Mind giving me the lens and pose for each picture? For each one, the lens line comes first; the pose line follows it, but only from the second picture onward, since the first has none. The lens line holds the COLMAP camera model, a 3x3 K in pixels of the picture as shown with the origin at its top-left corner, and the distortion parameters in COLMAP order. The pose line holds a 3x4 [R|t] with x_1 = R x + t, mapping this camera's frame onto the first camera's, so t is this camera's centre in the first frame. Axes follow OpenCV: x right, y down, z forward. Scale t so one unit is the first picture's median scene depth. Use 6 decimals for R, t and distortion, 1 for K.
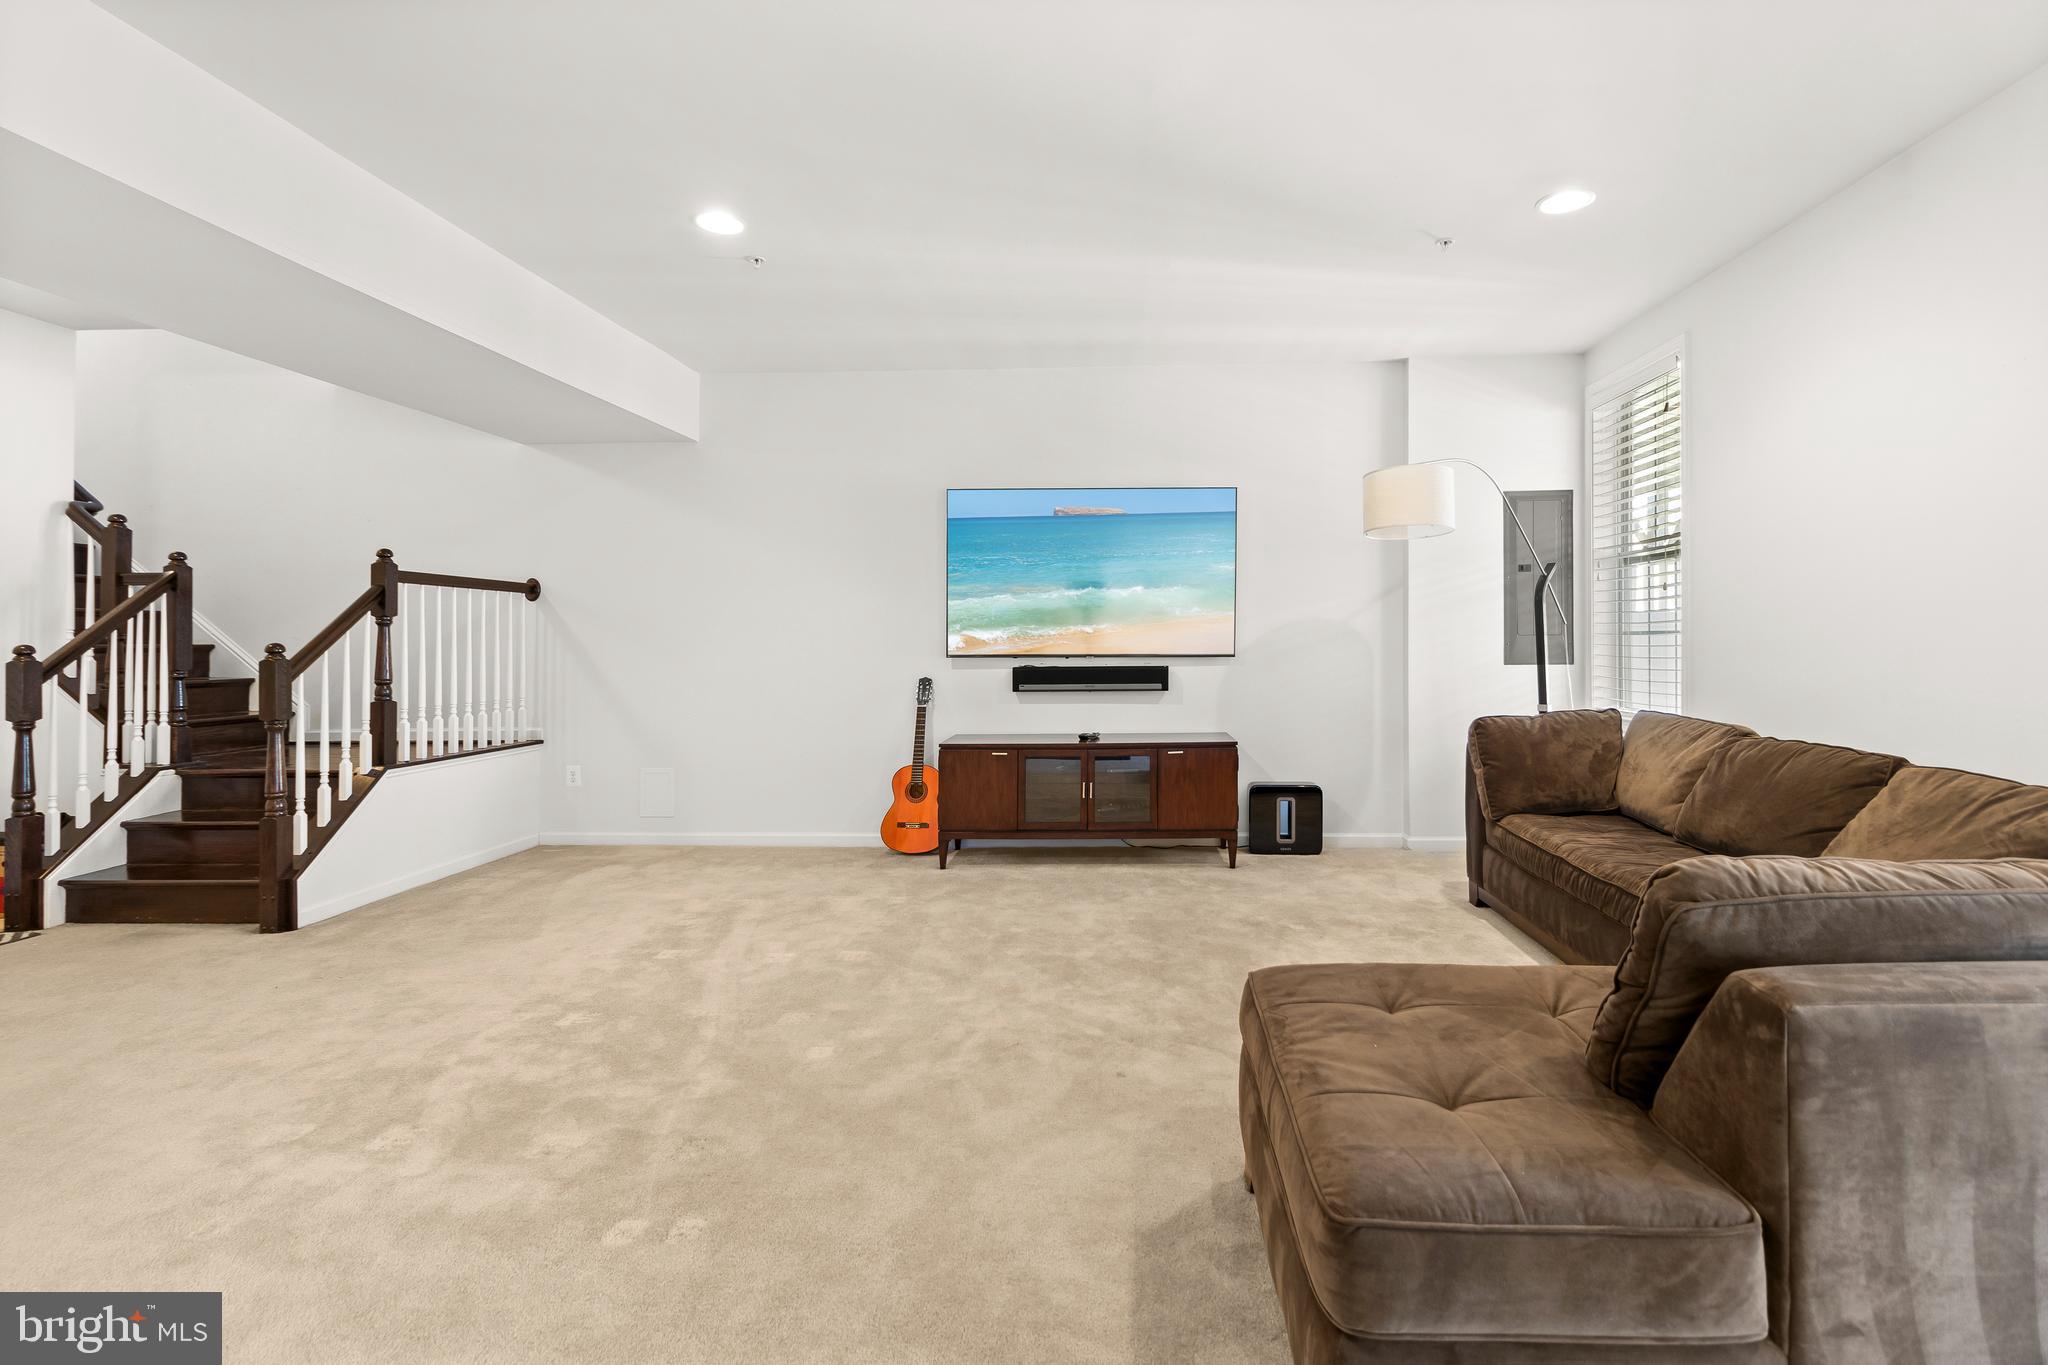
lens RADIAL K [[953.6, 0, 1033.2], [0, 953.6, 628.6], [0, 0, 1]] dist [0.000389, 0.000184]
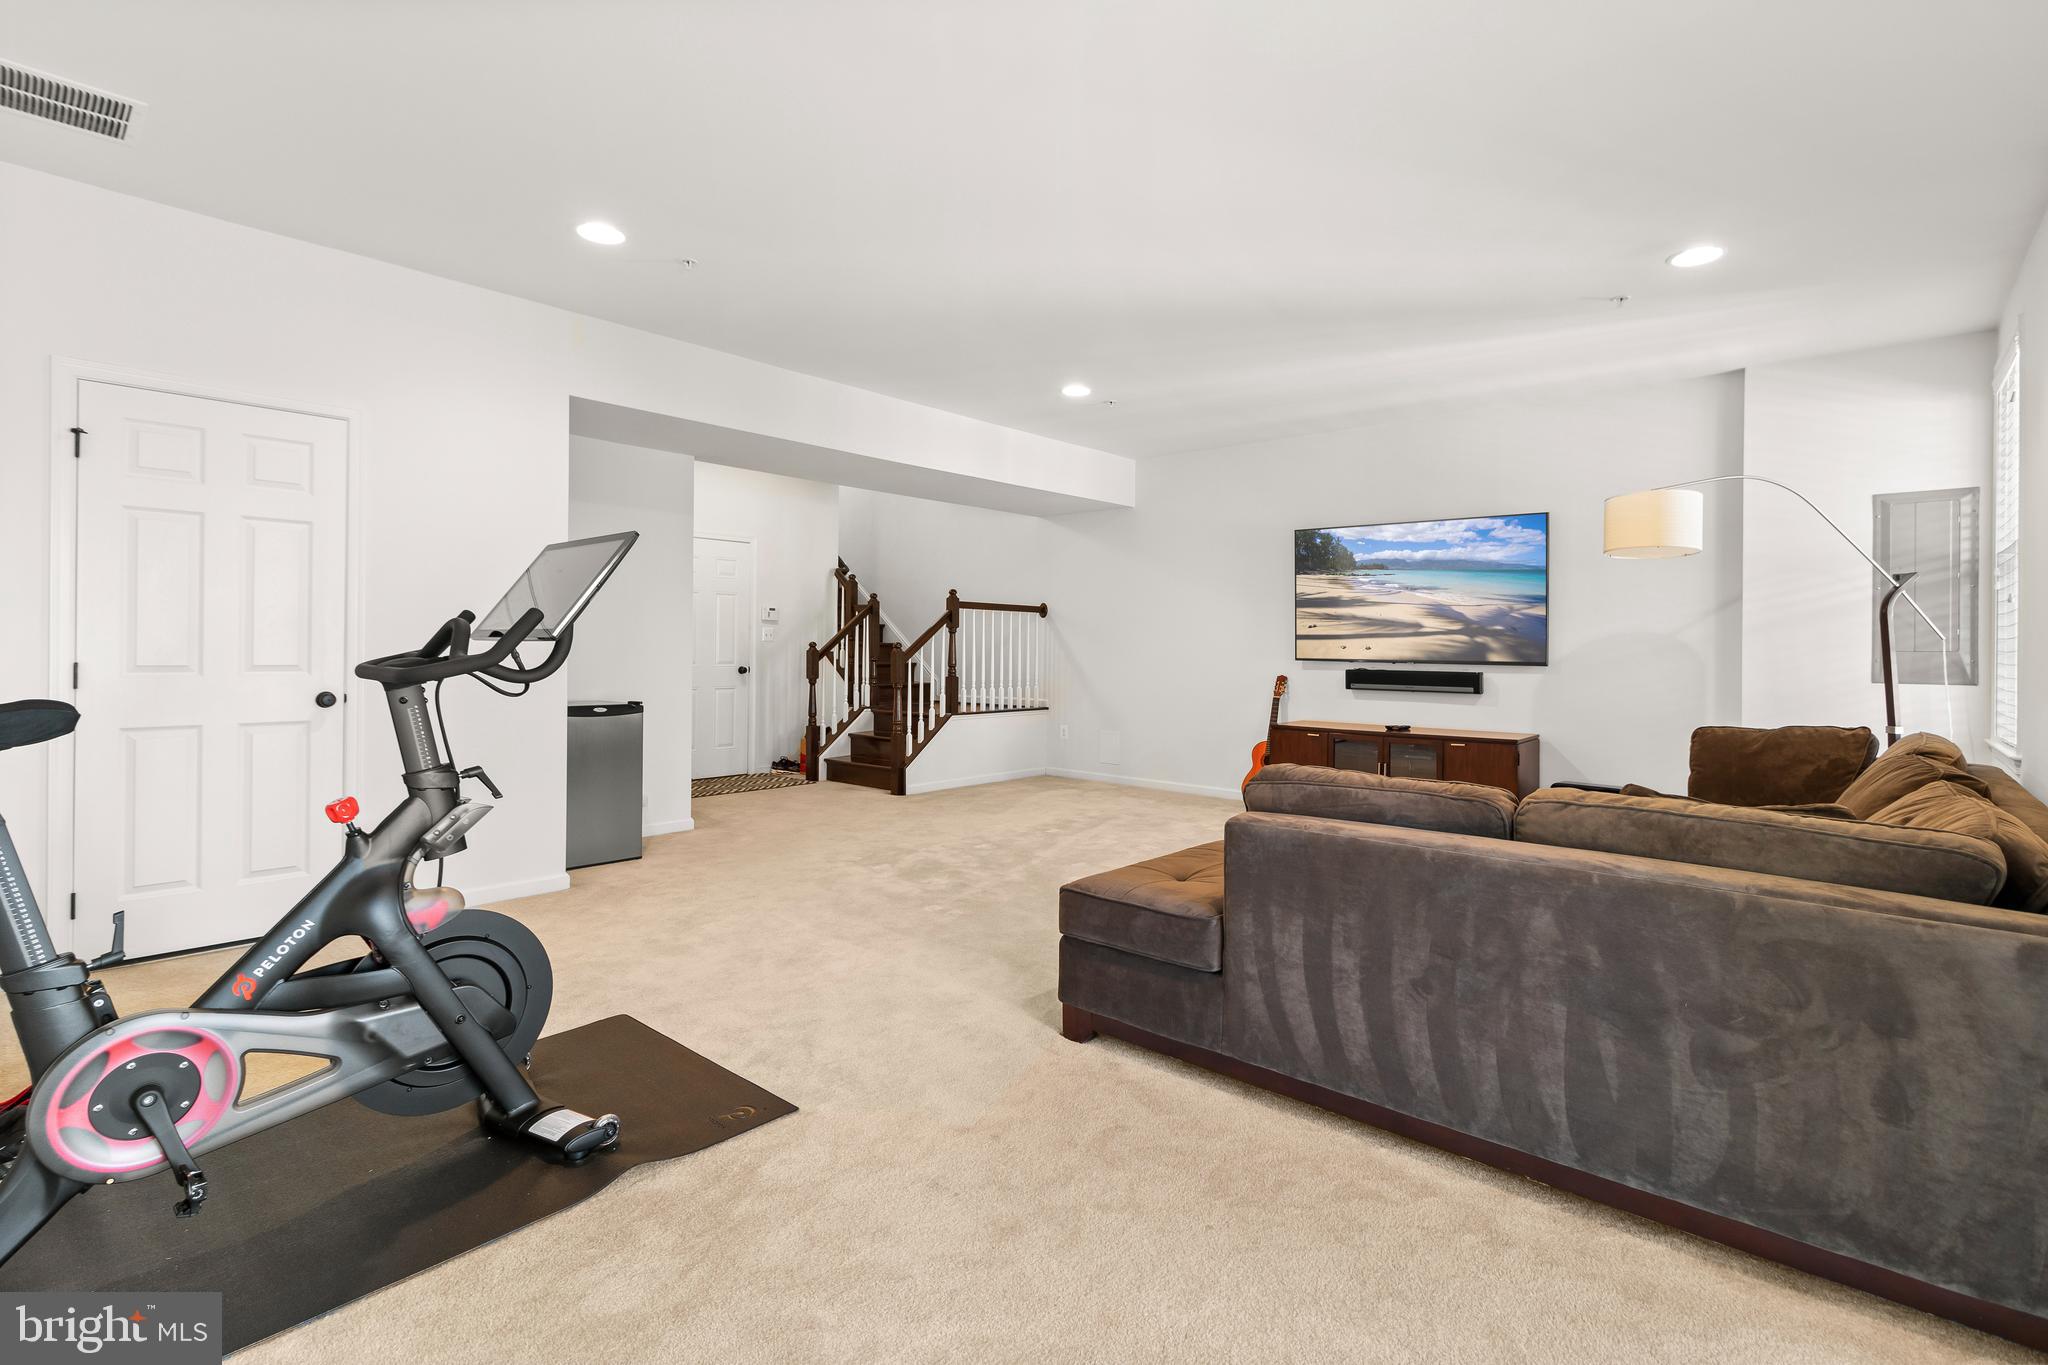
lens RADIAL K [[954.3, 0, 1046.6], [0, 954.3, 645.0], [0, 0, 1]] dist [0.000637, 0.000051]
pose [[0.790103, 0.014330, -0.612807, 0.520040], [-0.007211, 0.999875, 0.014084, -0.007391], [0.612932, -0.006709, 0.790107, -0.271749]]
